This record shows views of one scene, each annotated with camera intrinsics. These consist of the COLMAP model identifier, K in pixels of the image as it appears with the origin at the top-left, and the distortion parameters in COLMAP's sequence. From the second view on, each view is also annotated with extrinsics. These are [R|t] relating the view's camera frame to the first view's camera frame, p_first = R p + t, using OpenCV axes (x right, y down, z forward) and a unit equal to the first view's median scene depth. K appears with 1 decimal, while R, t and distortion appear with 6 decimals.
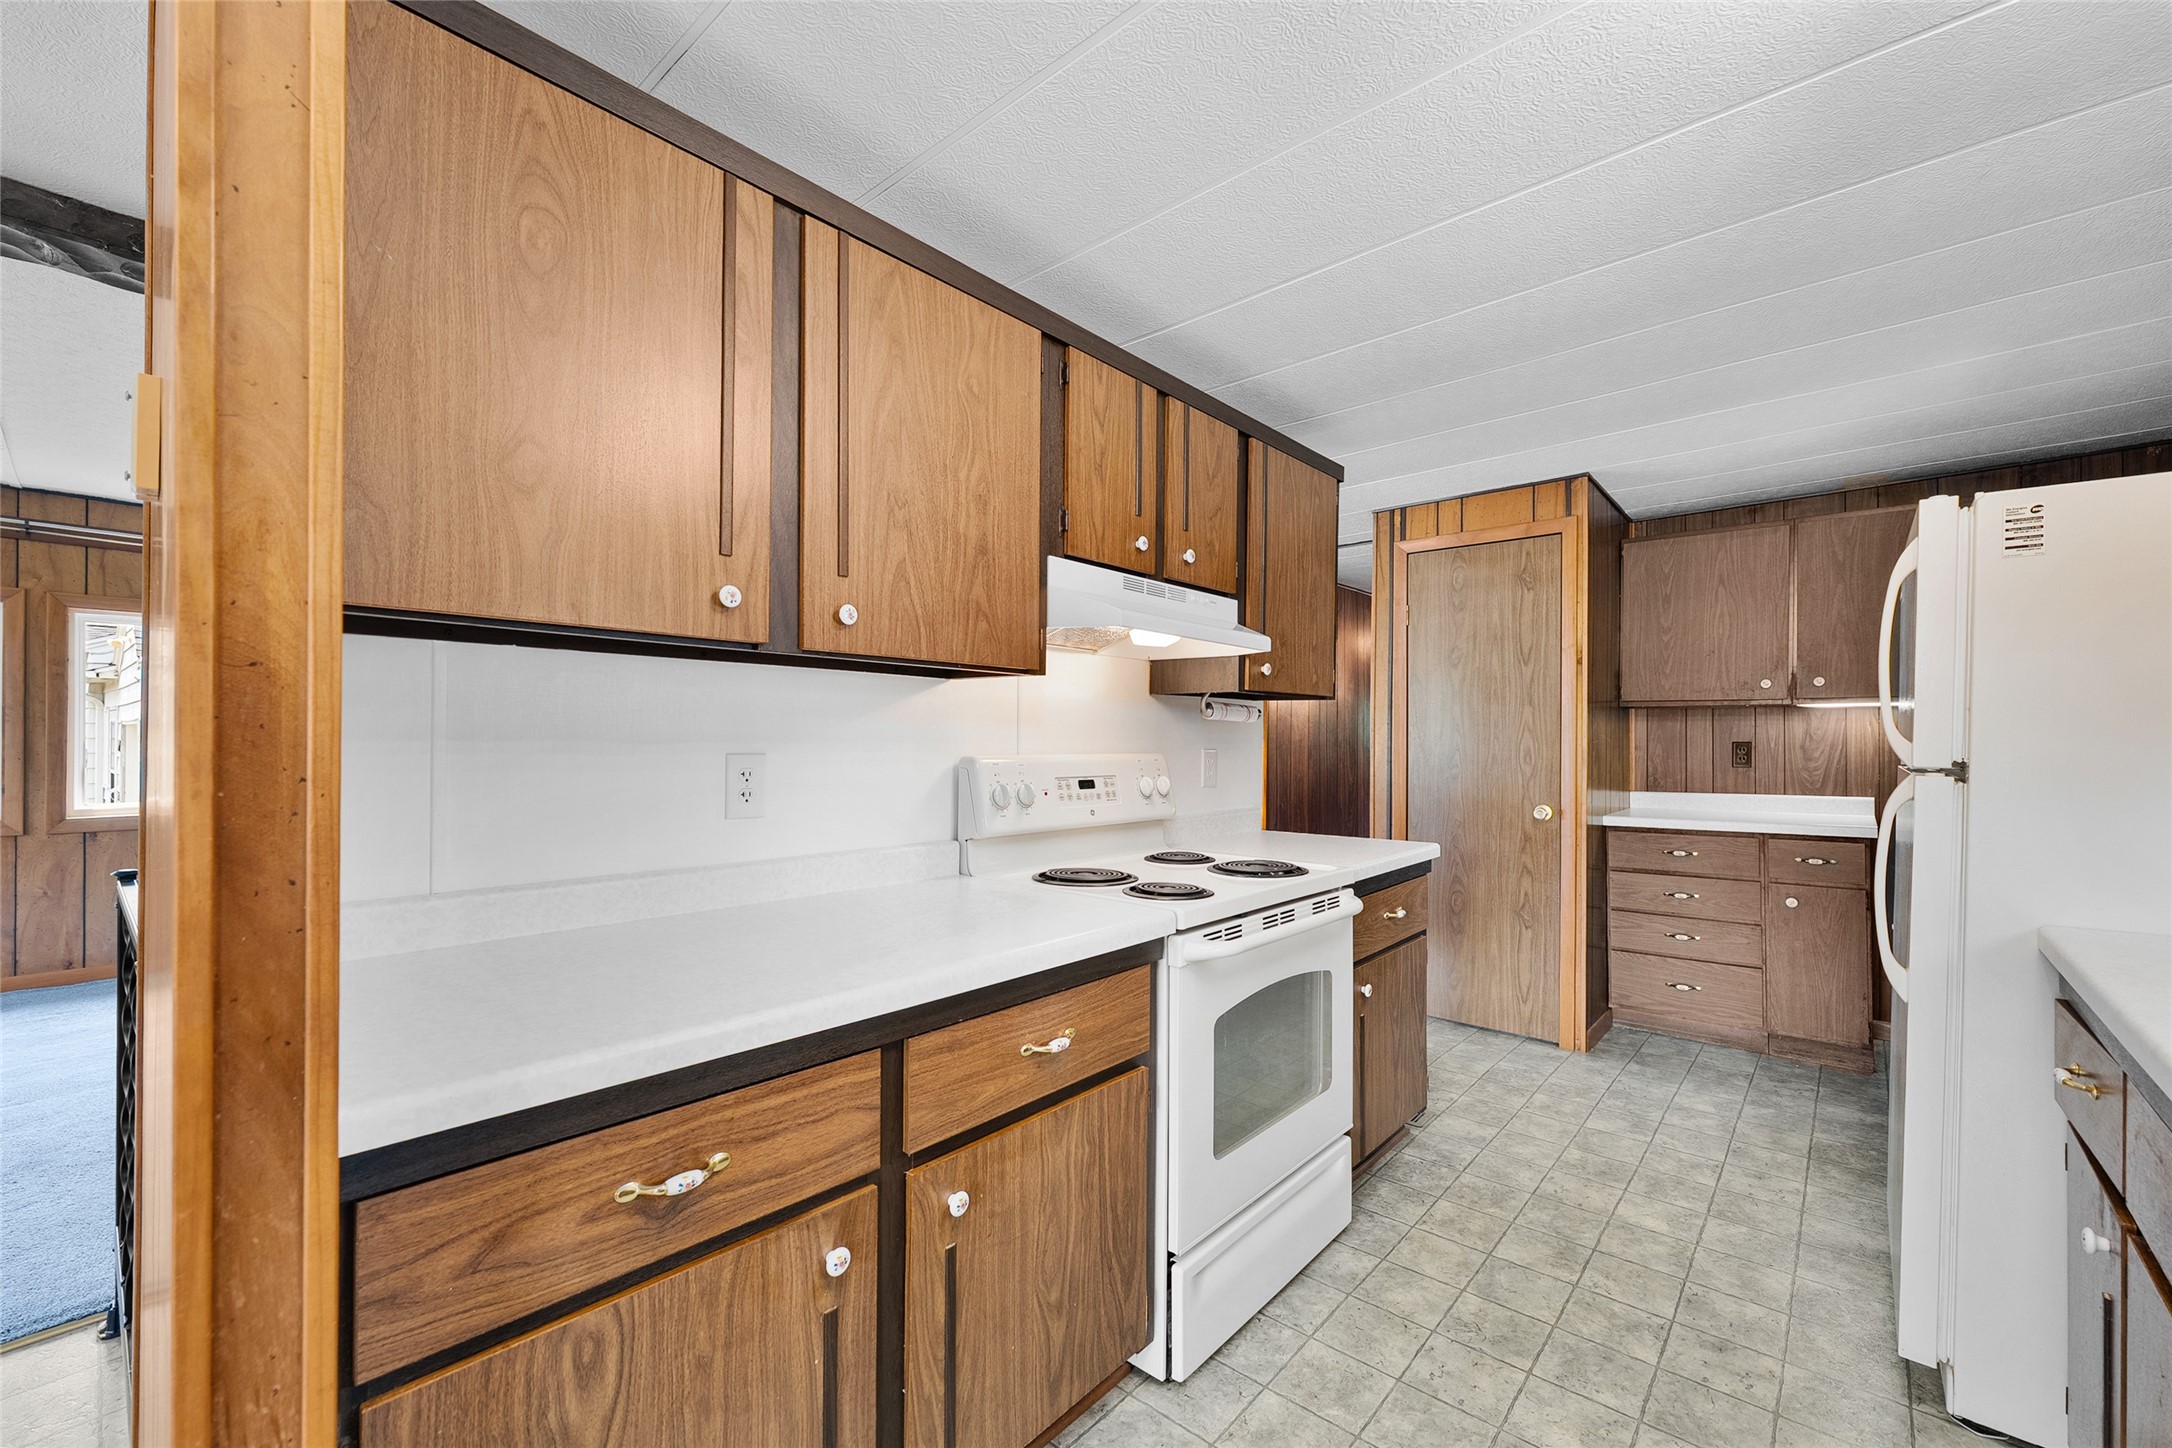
lens RADIAL K [[879.0, 0, 1083.2], [0, 879.0, 734.0], [0, 0, 1]] dist [0.001058, -0.000068]
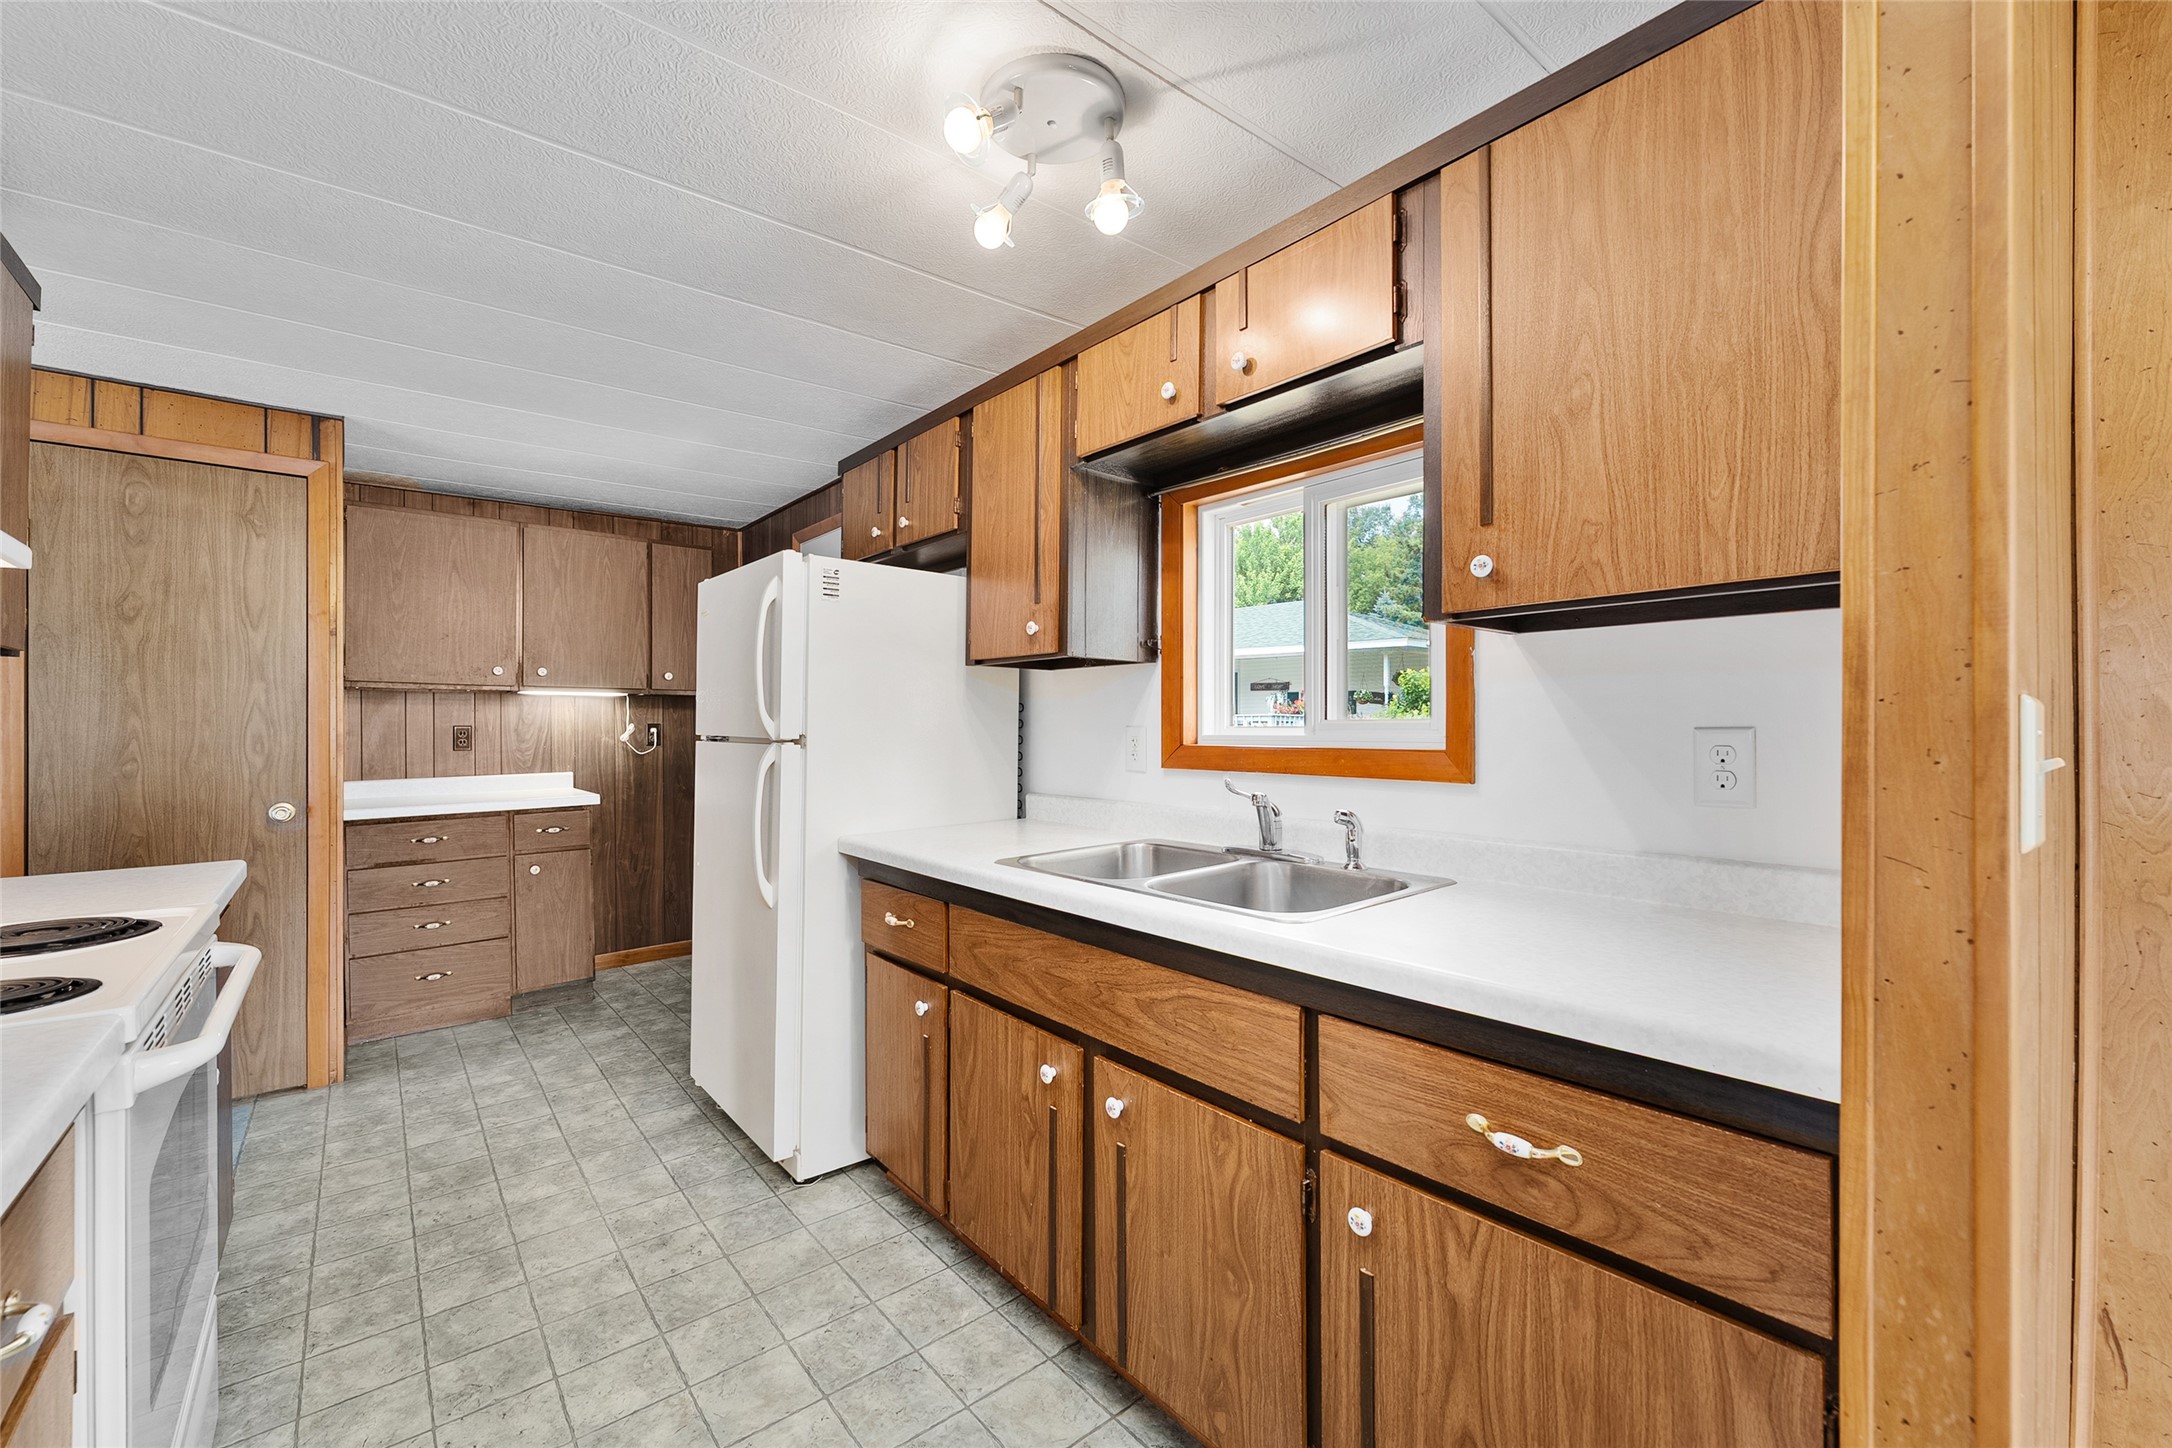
lens RADIAL K [[879.0, 0, 1081.7], [0, 879.0, 723.9], [0, 0, 1]] dist [0.001058, -0.000068]
pose [[0.169284, -0.001971, 0.985565, -0.187739], [-0.000709, 0.999997, 0.002121, 0.005584], [-0.985567, -0.001057, 0.169282, 0.150299]]
